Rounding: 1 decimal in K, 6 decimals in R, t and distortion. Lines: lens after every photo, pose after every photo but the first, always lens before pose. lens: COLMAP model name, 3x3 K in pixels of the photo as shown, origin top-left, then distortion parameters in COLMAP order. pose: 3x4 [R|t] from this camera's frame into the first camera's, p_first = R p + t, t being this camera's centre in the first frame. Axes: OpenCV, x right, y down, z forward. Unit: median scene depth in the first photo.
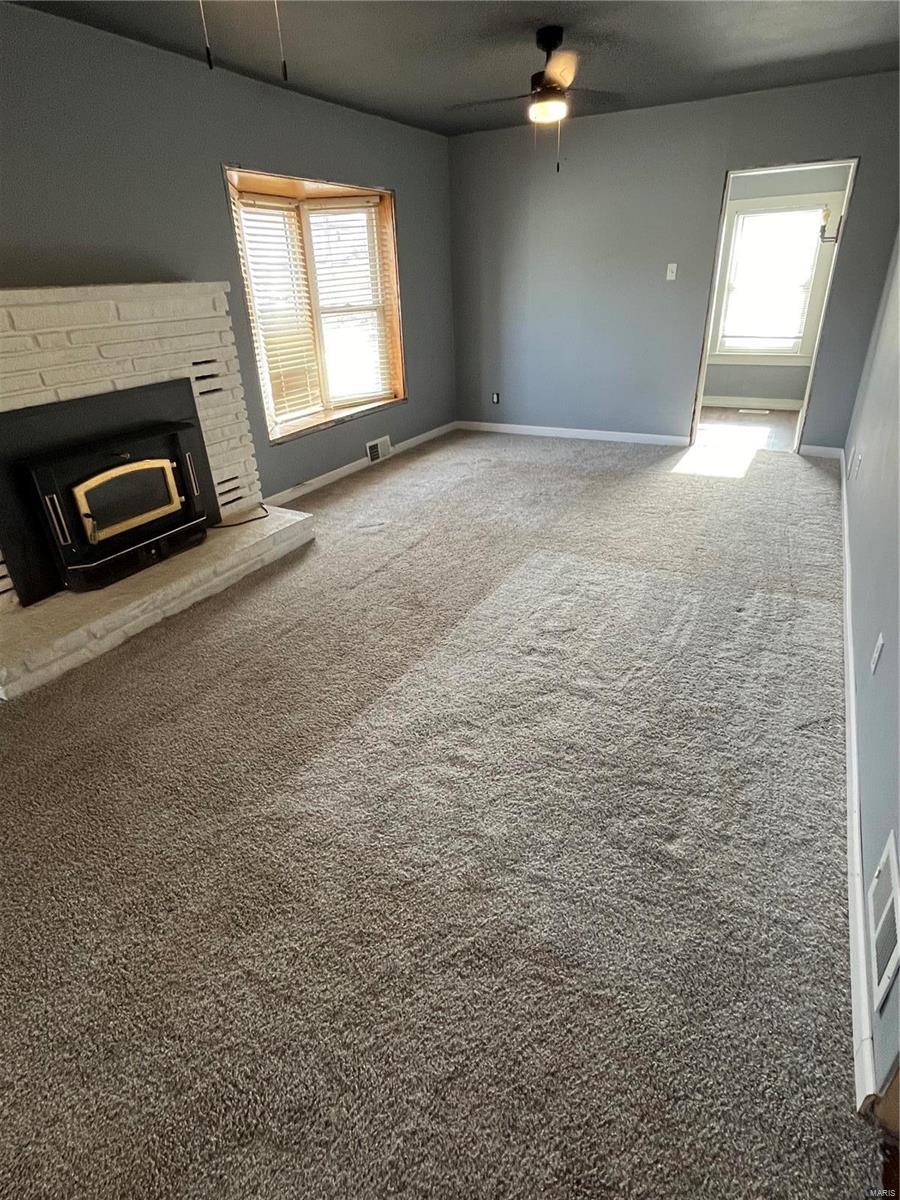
lens RADIAL K [[633.6, 0, 449.5], [0, 633.6, 600.4], [0, 0, 1]] dist [0.000372, 0.000151]
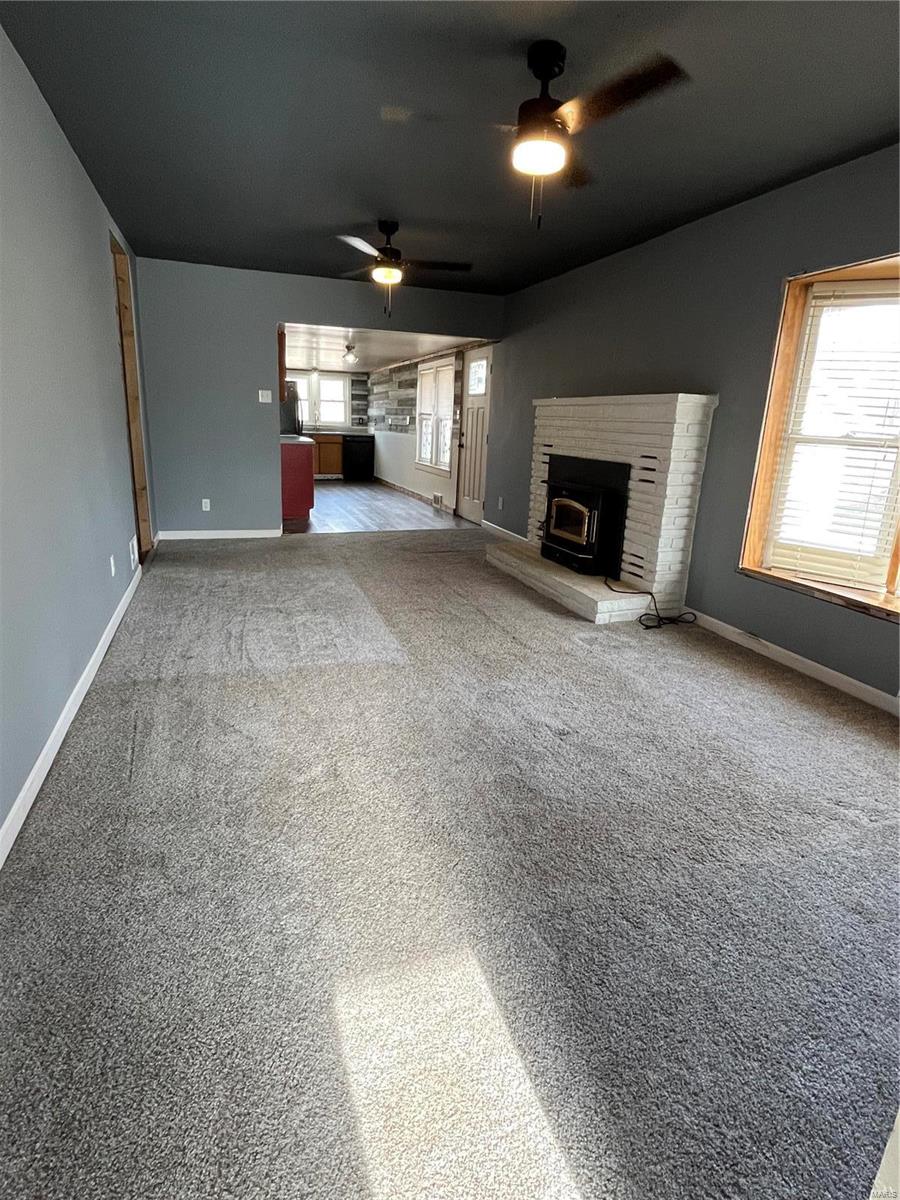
lens RADIAL K [[633.6, 0, 447.5], [0, 633.6, 595.8], [0, 0, 1]] dist [0.000372, 0.000151]
pose [[-0.677667, 0.213592, -0.703666, 0.755272], [-0.345132, 0.752574, 0.560818, -0.705695], [0.649347, 0.622905, -0.436277, 1.412524]]
